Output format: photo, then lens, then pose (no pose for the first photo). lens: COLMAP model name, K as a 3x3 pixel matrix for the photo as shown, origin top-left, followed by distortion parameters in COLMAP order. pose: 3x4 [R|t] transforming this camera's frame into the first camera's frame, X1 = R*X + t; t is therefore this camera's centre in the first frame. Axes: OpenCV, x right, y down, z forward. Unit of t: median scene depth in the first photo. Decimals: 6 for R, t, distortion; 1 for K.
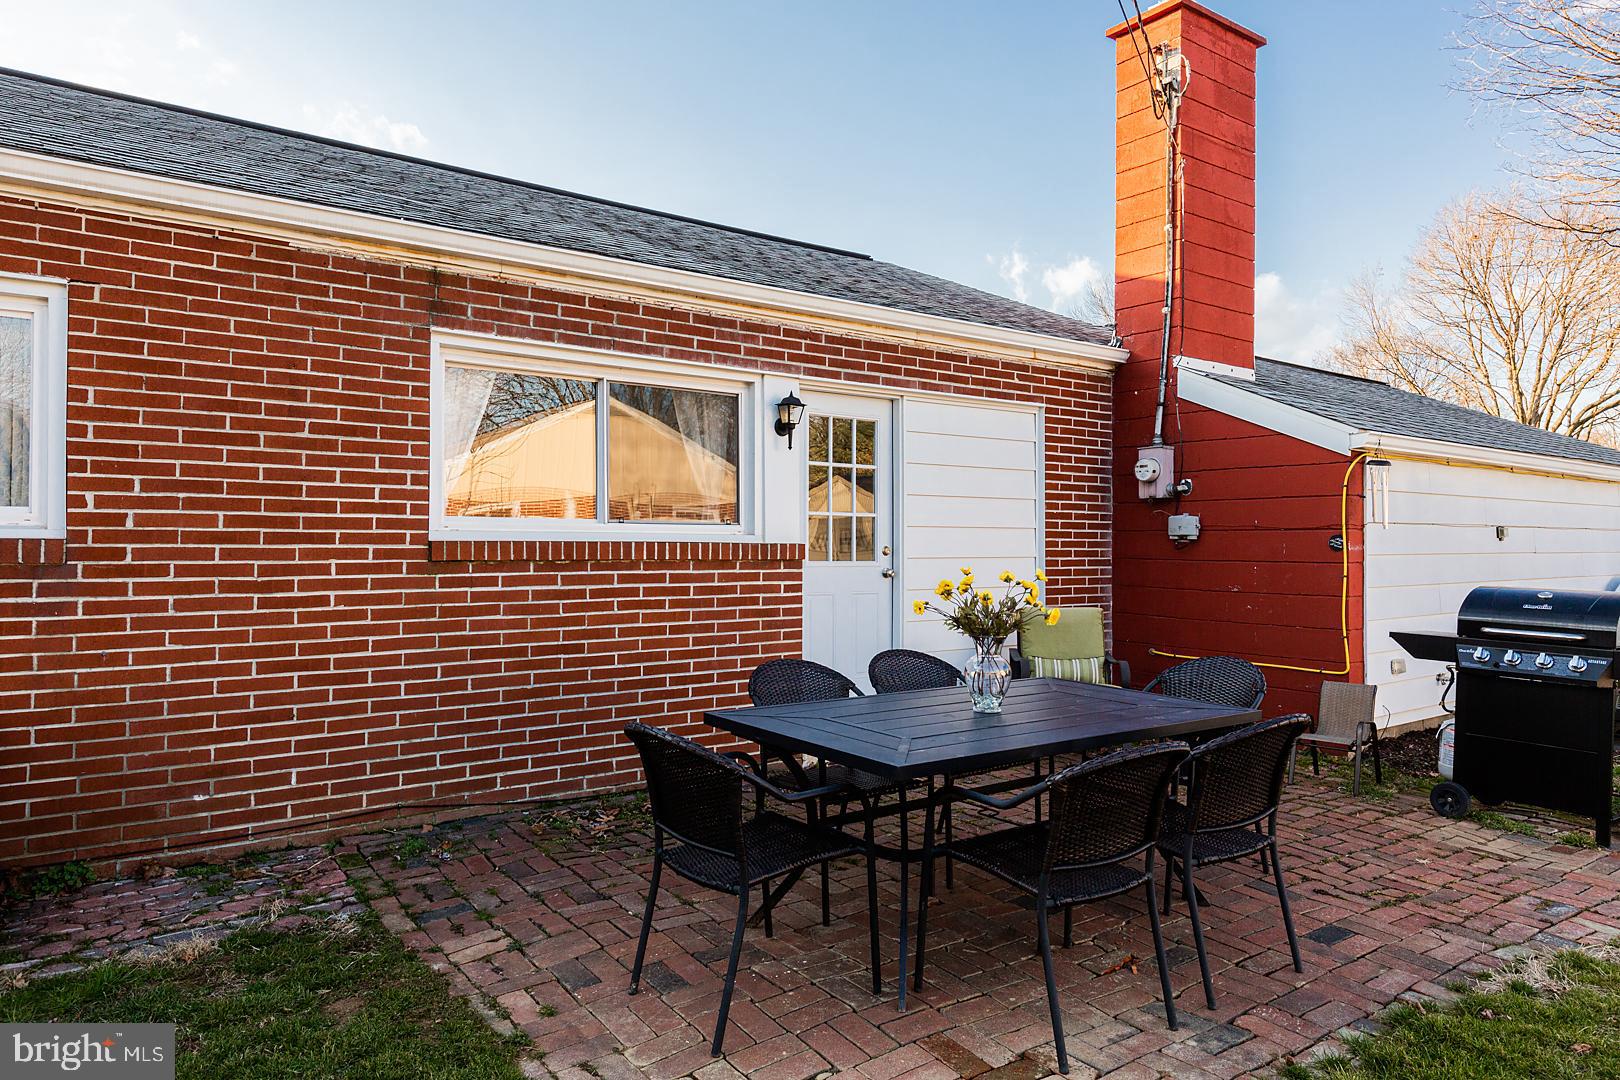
lens RADIAL K [[1042.8, 0, 808.3], [0, 1042.8, 531.0], [0, 0, 1]] dist [0.004478, -0.002517]
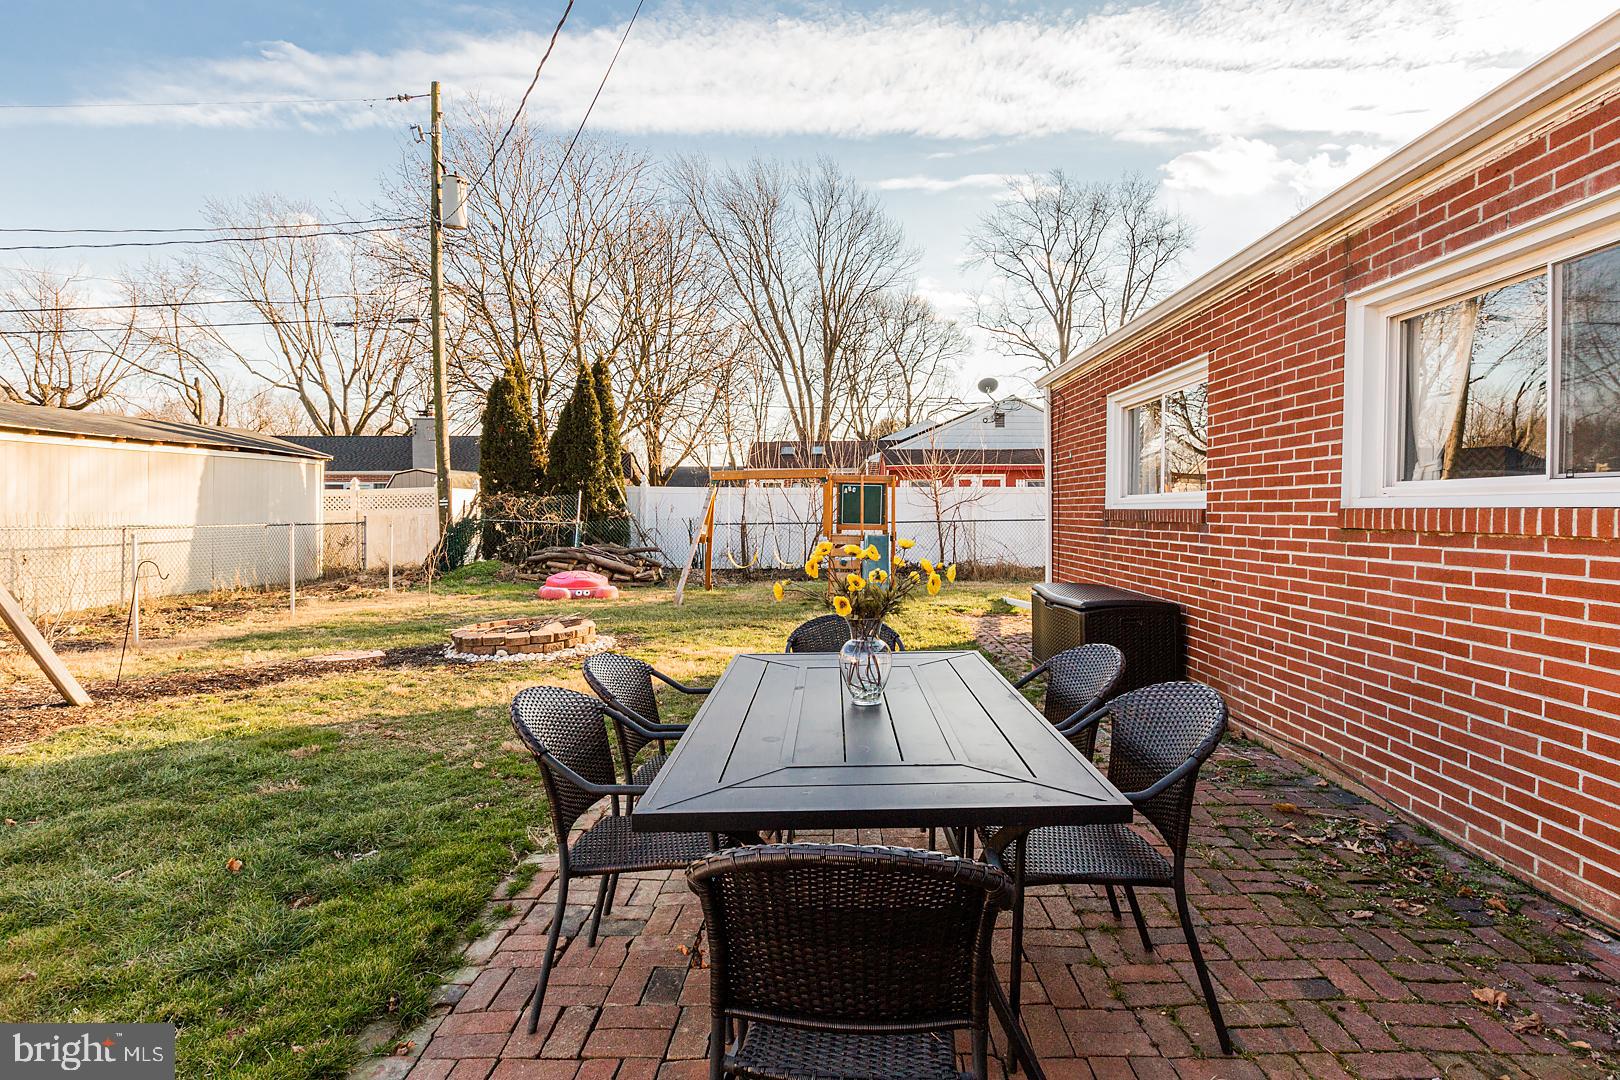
lens RADIAL K [[812.9, 0, 822.1], [0, 812.9, 522.0], [0, 0, 1]] dist [-0.002921, 0.001055]
pose [[-0.605293, 0.009789, -0.795943, 0.501282], [0.011278, 0.999929, 0.003722, 0.012349], [0.795923, -0.006724, -0.605361, 0.941623]]
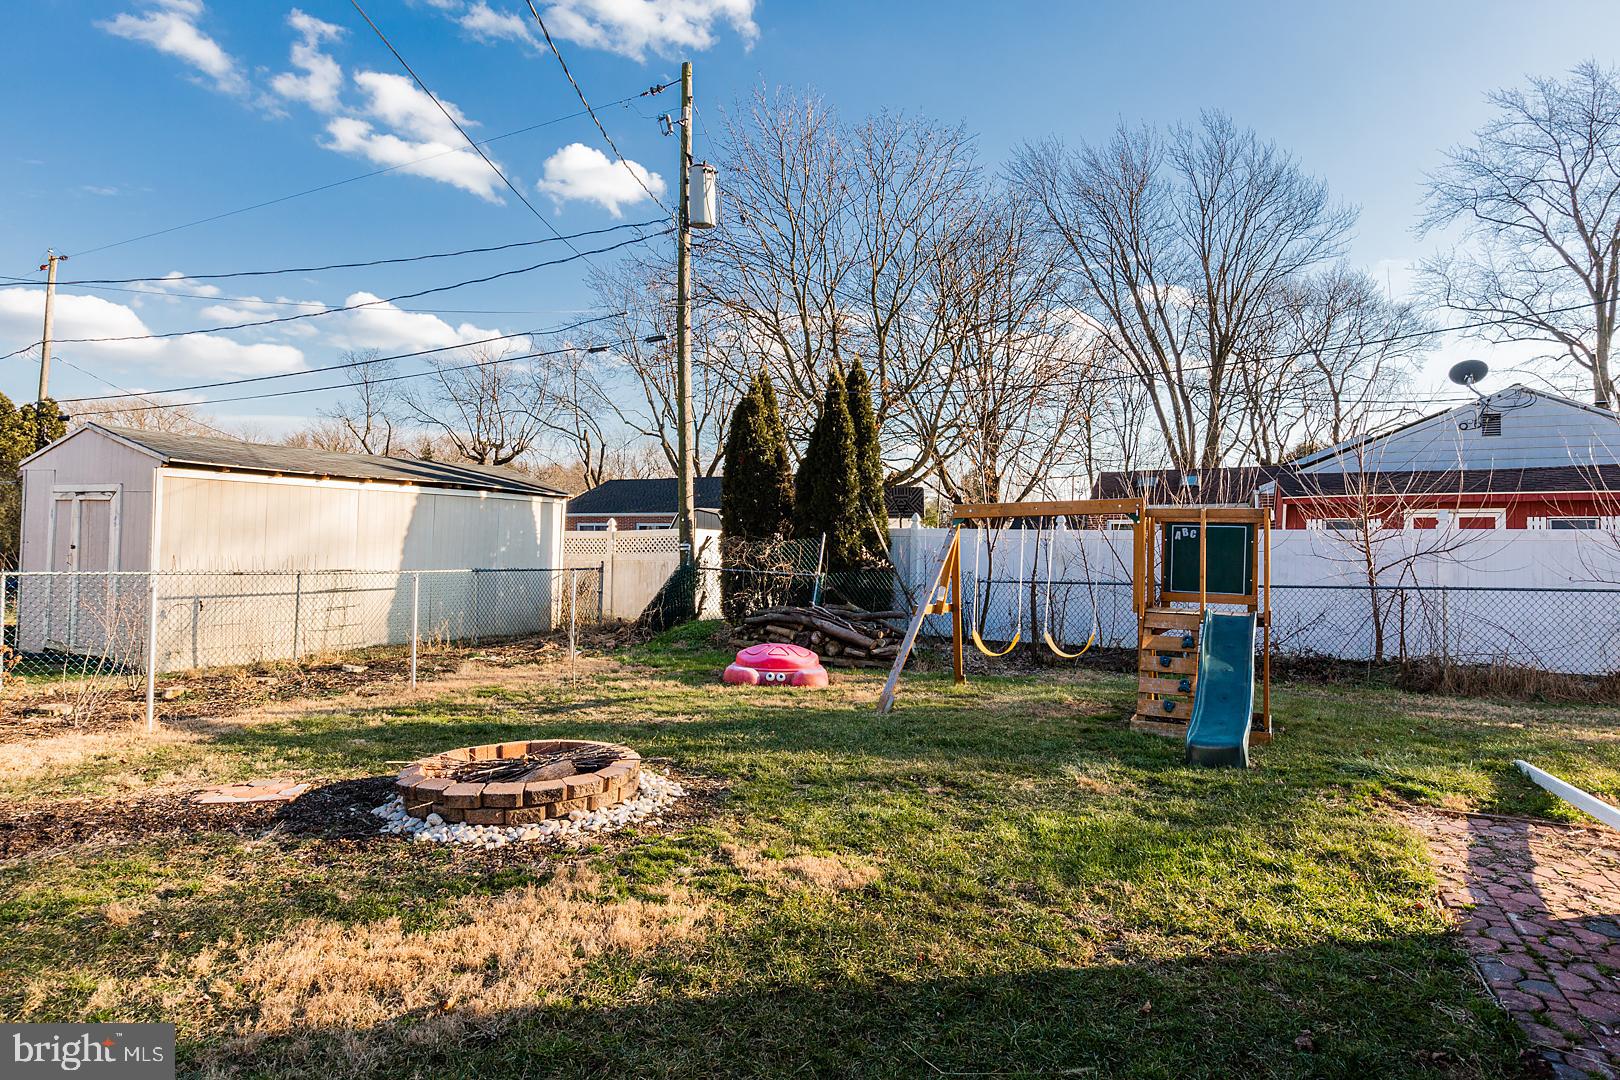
lens RADIAL K [[862.0, 0, 810.3], [0, 862.0, 533.5], [0, 0, 1]] dist [0.004277, -0.001639]
pose [[-0.889575, -0.022868, -0.456217, -0.171529], [-0.007787, 0.999360, -0.034910, -0.014788], [0.456723, -0.027502, -0.889184, 0.600841]]
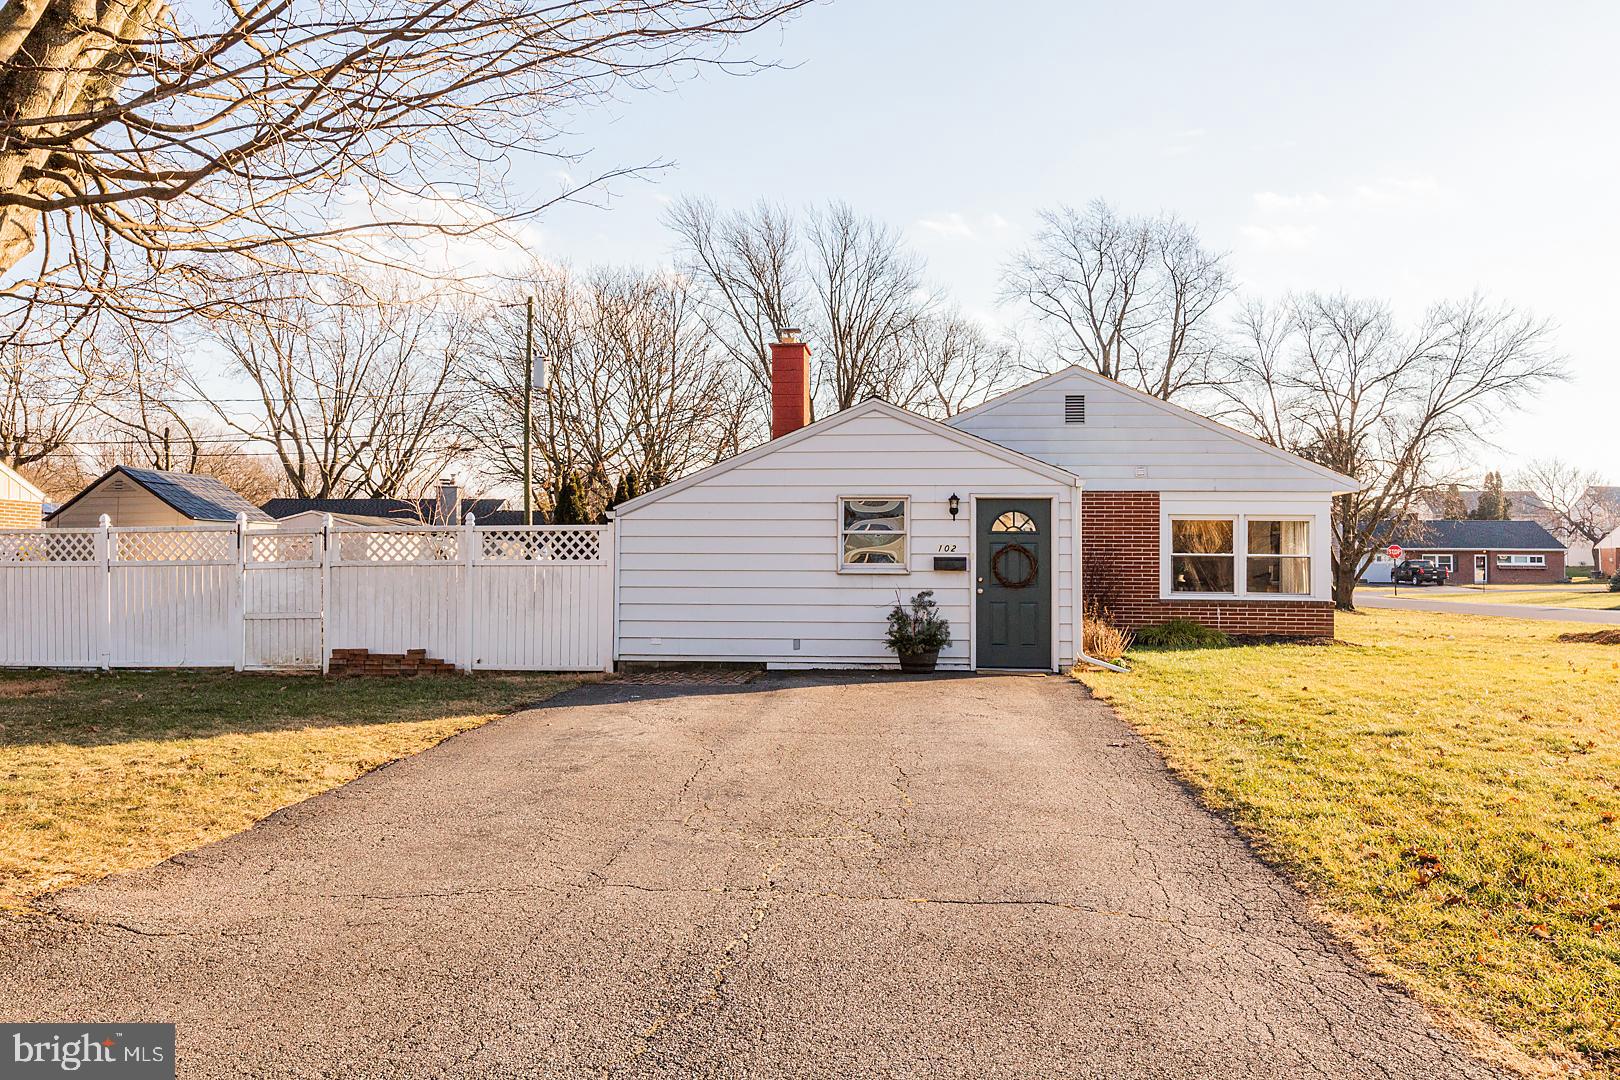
lens RADIAL K [[1341.6, 0, 810.0], [0, 1341.6, 540.0], [0, 0, 1]] dist [0.000597, -0.001948]
pose [[-0.662383, -0.026969, -0.748680, 3.652643], [0.003710, 0.999221, -0.039276, 0.094541], [0.749156, -0.028793, -0.661767, 4.287215]]
